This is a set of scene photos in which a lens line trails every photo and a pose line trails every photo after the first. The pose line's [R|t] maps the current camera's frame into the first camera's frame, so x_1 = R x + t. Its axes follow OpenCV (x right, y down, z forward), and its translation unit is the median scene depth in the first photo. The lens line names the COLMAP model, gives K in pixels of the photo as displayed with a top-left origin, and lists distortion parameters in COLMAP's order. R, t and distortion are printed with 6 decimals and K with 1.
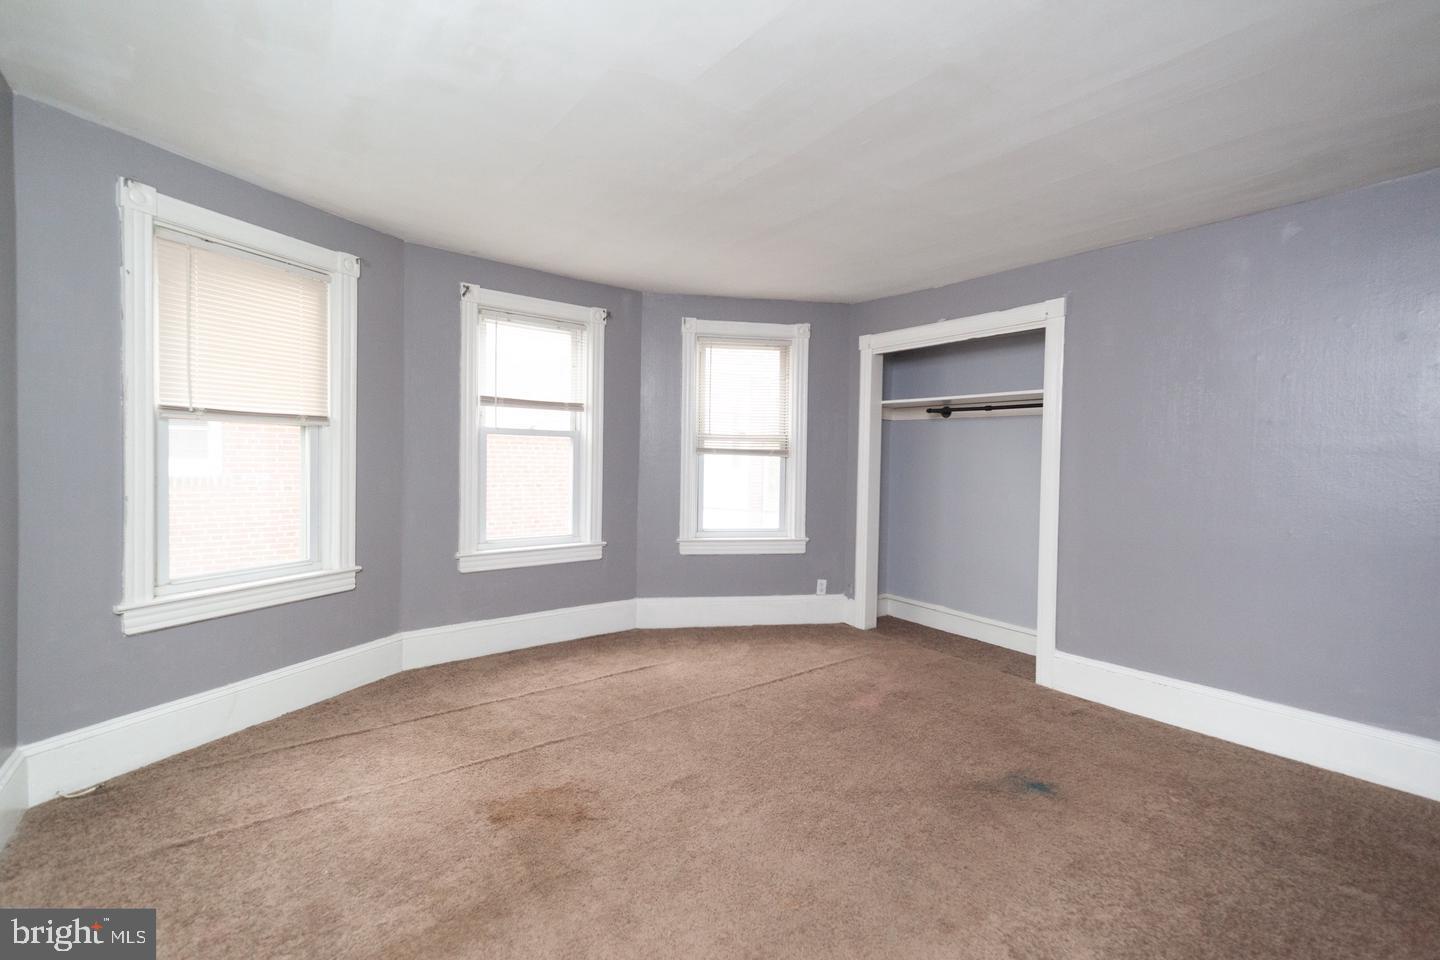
lens RADIAL K [[613.3, 0, 720.0], [0, 613.3, 480.0], [0, 0, 1]] dist [0.001435, 0.000311]
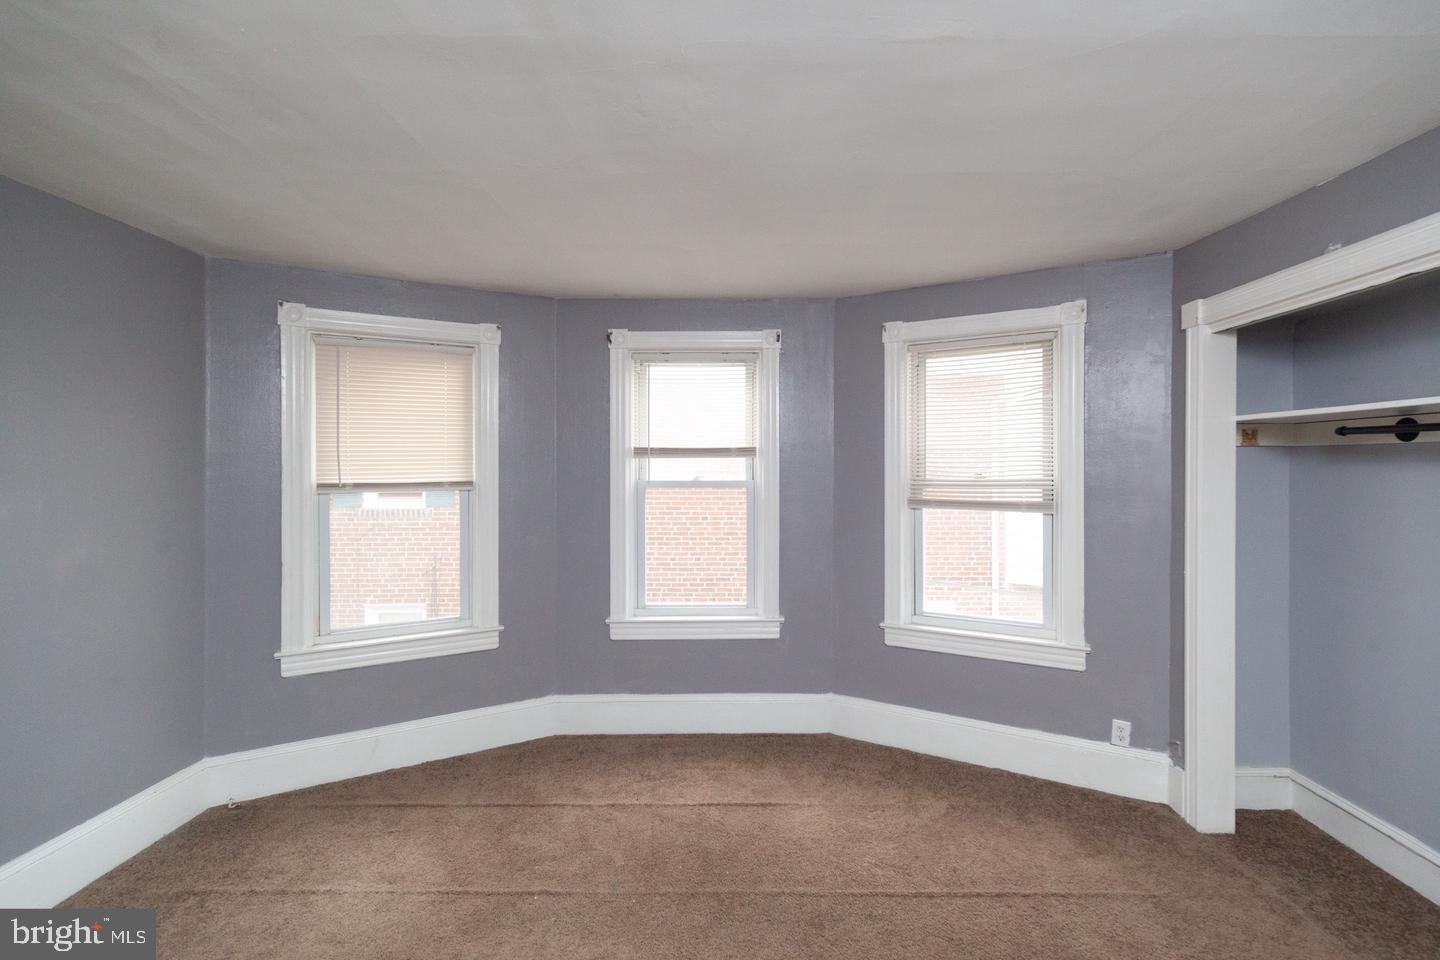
lens RADIAL K [[643.0, 0, 720.0], [0, 643.0, 480.0], [0, 0, 1]] dist [0.004196, 0.000991]
pose [[0.790061, -0.010593, -0.612936, 0.302700], [-0.005475, 0.999689, -0.024335, -0.066873], [0.613003, 0.022582, 0.789758, 0.322079]]
